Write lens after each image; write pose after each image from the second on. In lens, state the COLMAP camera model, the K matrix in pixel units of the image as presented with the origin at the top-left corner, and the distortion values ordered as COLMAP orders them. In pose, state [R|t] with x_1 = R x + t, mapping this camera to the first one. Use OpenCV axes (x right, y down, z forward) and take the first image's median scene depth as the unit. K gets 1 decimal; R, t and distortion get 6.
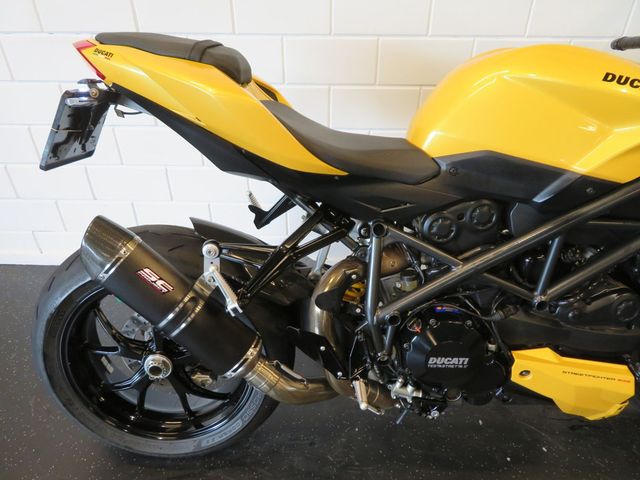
lens RADIAL K [[445.5, 0, 320.0], [0, 445.5, 240.0], [0, 0, 1]] dist [-0.013897, 0.000762]
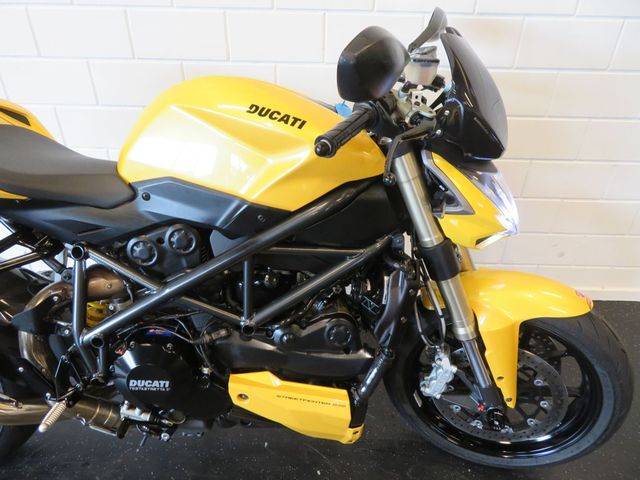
lens RADIAL K [[445.5, 0, 320.0], [0, 445.5, 240.0], [0, 0, 1]] dist [-0.013897, 0.000762]
pose [[0.999724, 0.014409, 0.018539, 0.646189], [-0.013807, 0.999387, -0.032185, -0.026050], [-0.018992, 0.031920, 0.999310, -0.022663]]
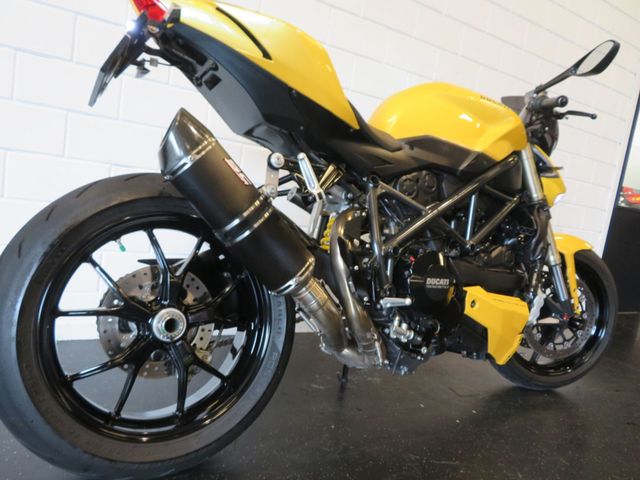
lens RADIAL K [[445.5, 0, 320.0], [0, 445.5, 240.0], [0, 0, 1]] dist [-0.013897, 0.000762]
pose [[0.851777, 0.049090, 0.521599, -0.643924], [0.171666, 0.914485, -0.366399, 0.560828], [-0.494981, 0.401632, 0.770510, 0.153006]]
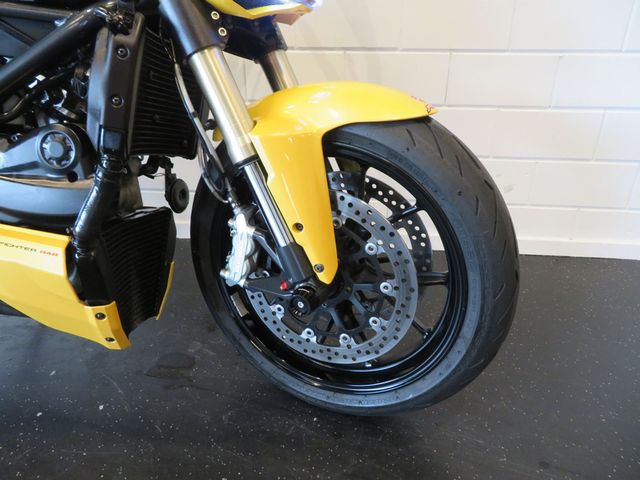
lens RADIAL K [[445.5, 0, 320.0], [0, 445.5, 240.0], [0, 0, 1]] dist [-0.013897, 0.000762]
pose [[0.997092, 0.038532, -0.065745, 1.193392], [-0.048123, 0.987334, -0.151183, 0.397015], [0.059087, 0.153907, 0.986317, 0.369038]]
